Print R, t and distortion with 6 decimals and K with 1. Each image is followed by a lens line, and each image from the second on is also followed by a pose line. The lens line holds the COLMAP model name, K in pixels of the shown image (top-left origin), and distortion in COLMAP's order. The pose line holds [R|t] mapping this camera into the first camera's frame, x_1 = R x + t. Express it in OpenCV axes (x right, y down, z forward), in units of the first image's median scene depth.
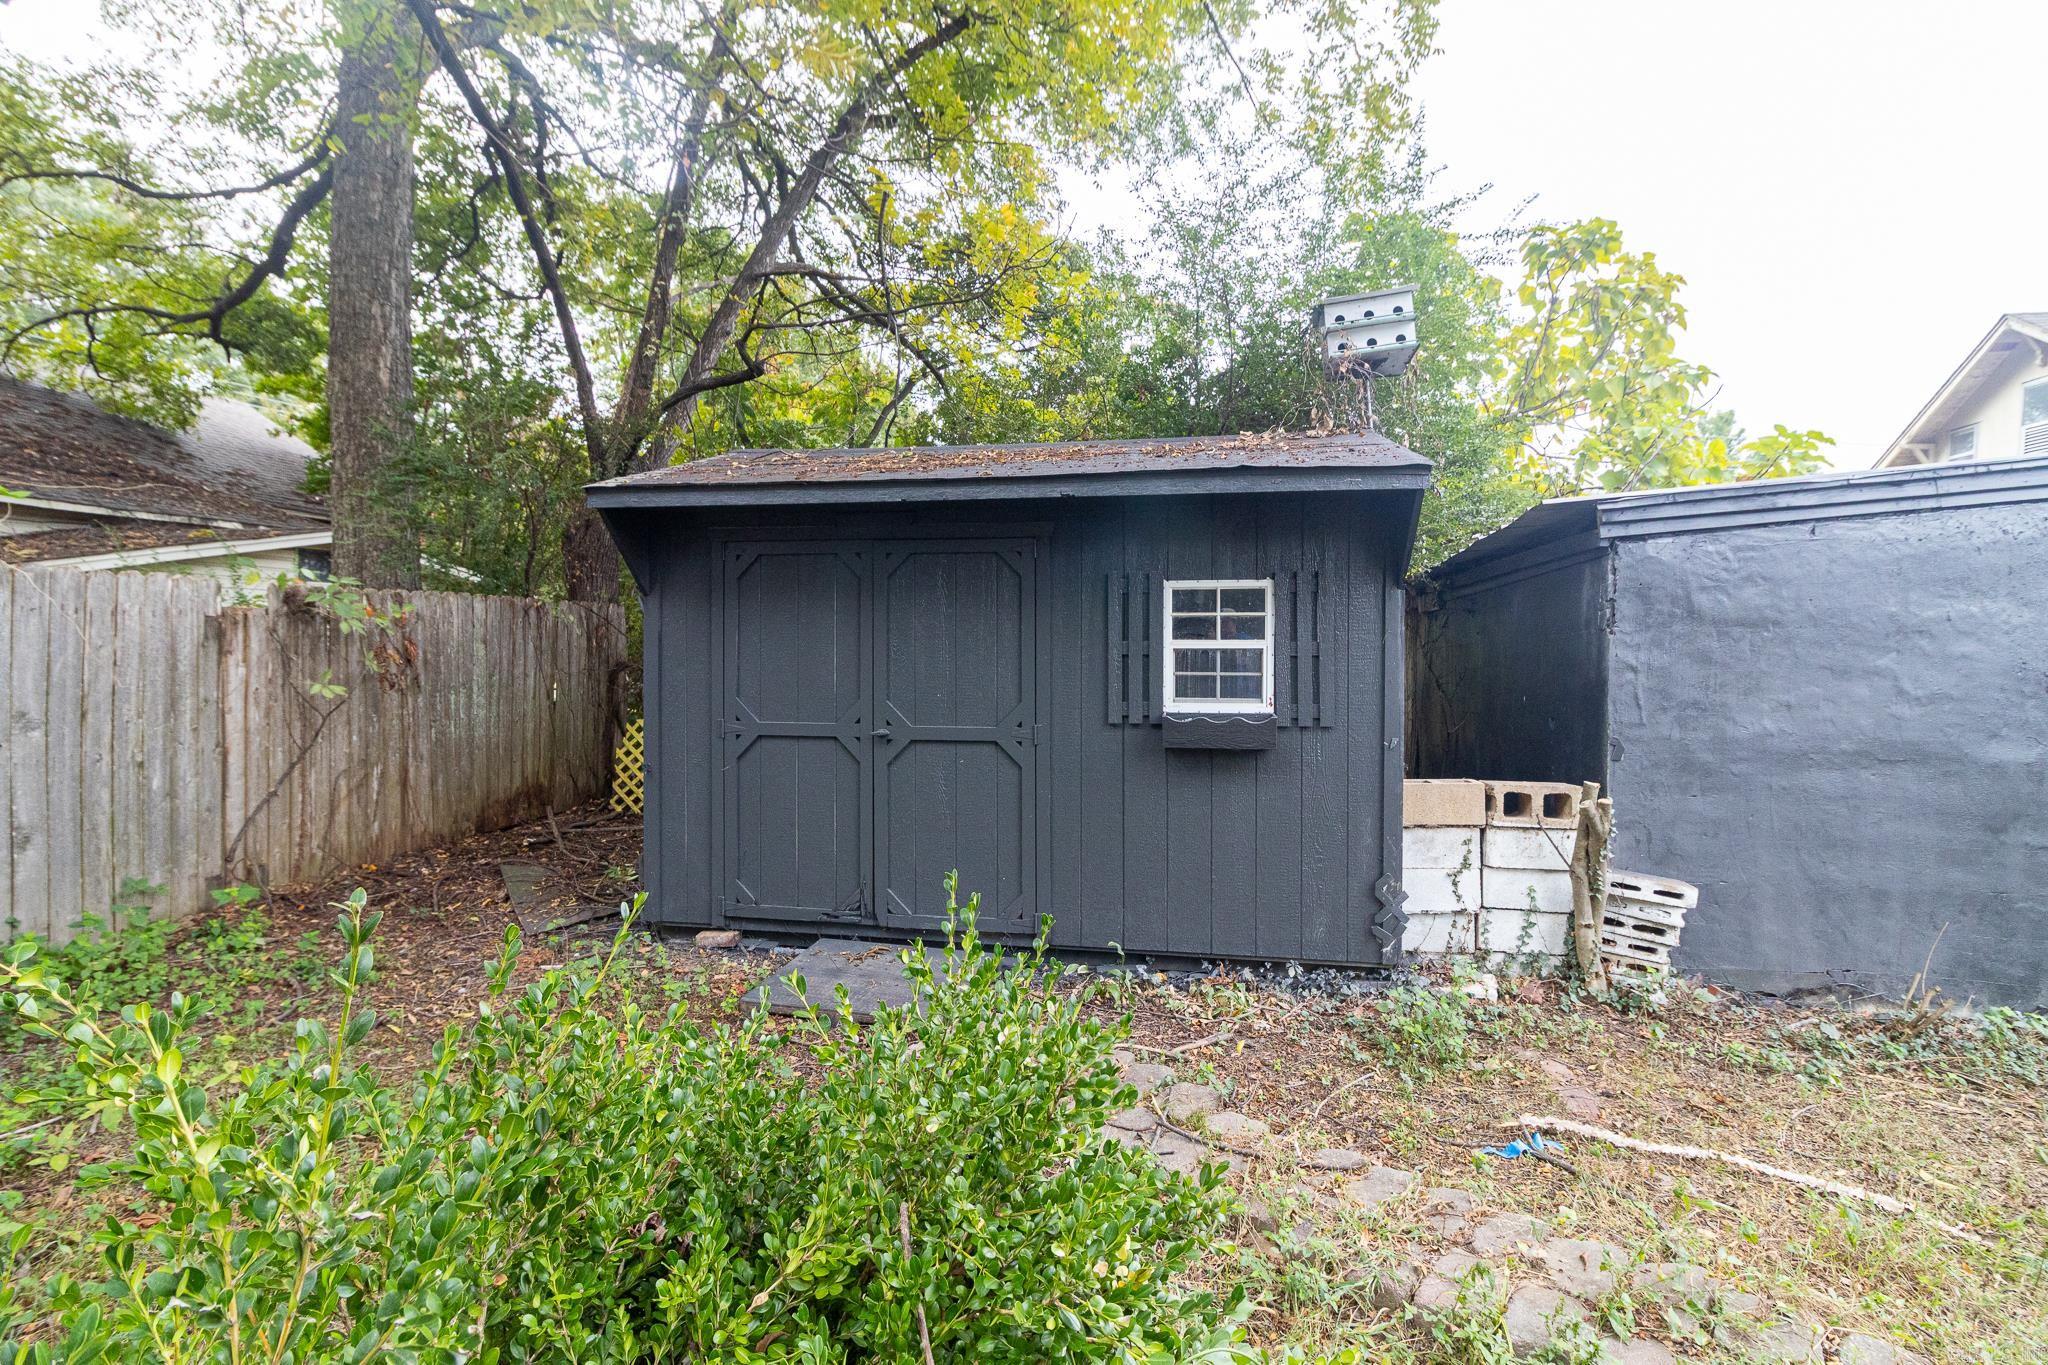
lens RADIAL K [[985.1, 0, 1047.2], [0, 985.1, 621.2], [0, 0, 1]] dist [-0.001127, -0.000296]
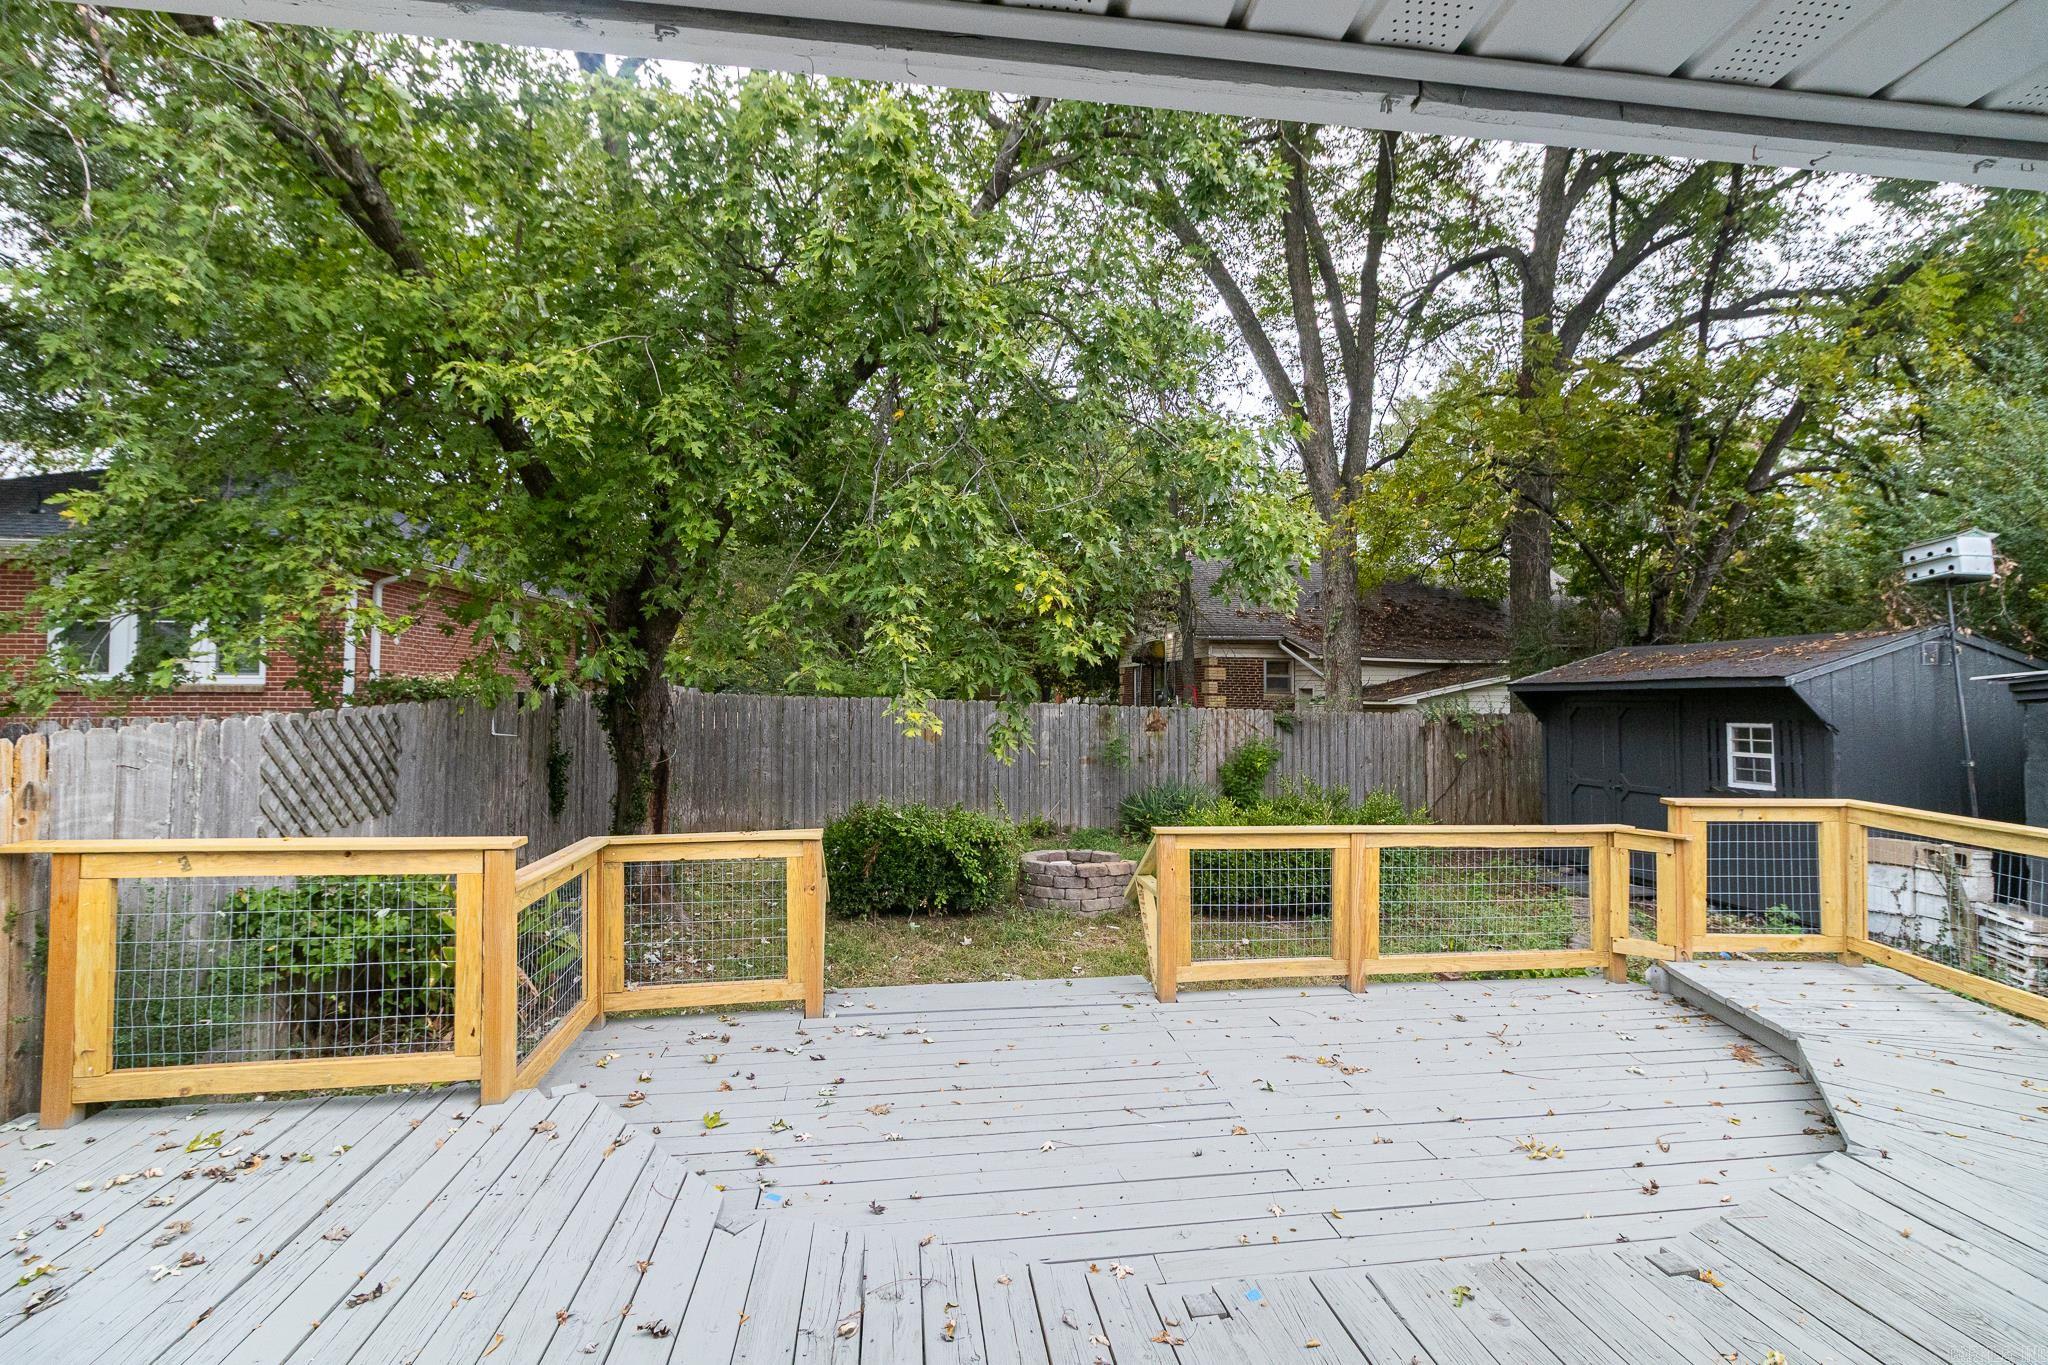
lens RADIAL K [[948.5, 0, 1025.5], [0, 948.5, 676.8], [0, 0, 1]] dist [0.001216, 0.000444]
pose [[0.303426, -0.025974, -0.952501, 1.572129], [0.002739, 0.999648, -0.026387, -0.089587], [0.952851, 0.005397, 0.303390, -1.009556]]
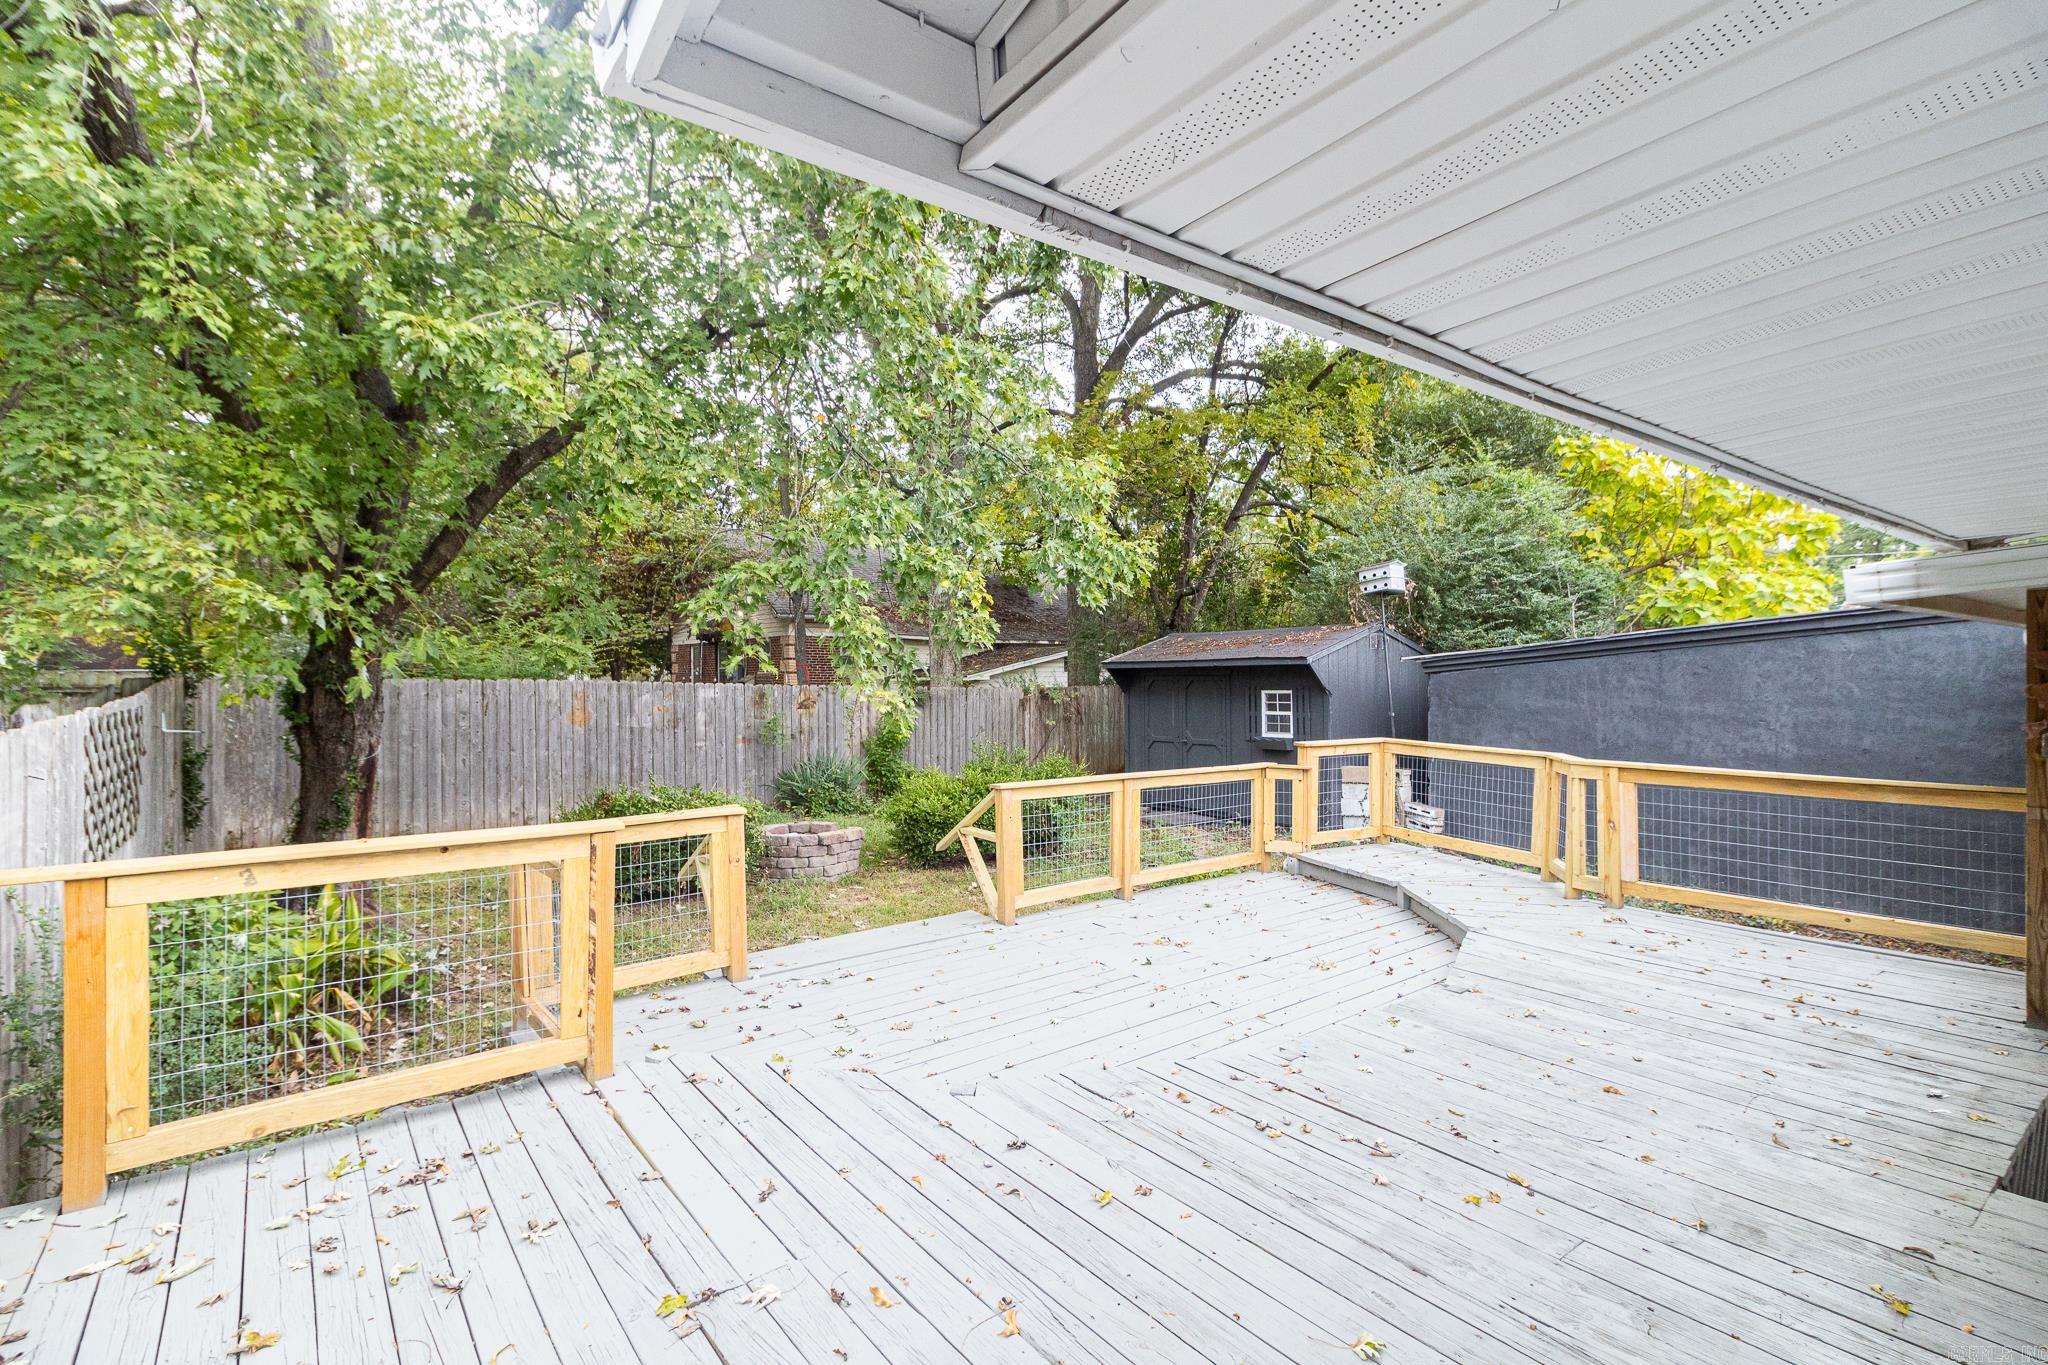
lens RADIAL K [[962.1, 0, 1024.0], [0, 962.1, 682.5], [0, 0, 1]] dist [0.000484, 0.000302]
pose [[0.733484, -0.005192, -0.679687, 1.505491], [0.014272, 0.999868, 0.007765, -0.095616], [0.679557, -0.015396, 0.733461, -1.508780]]
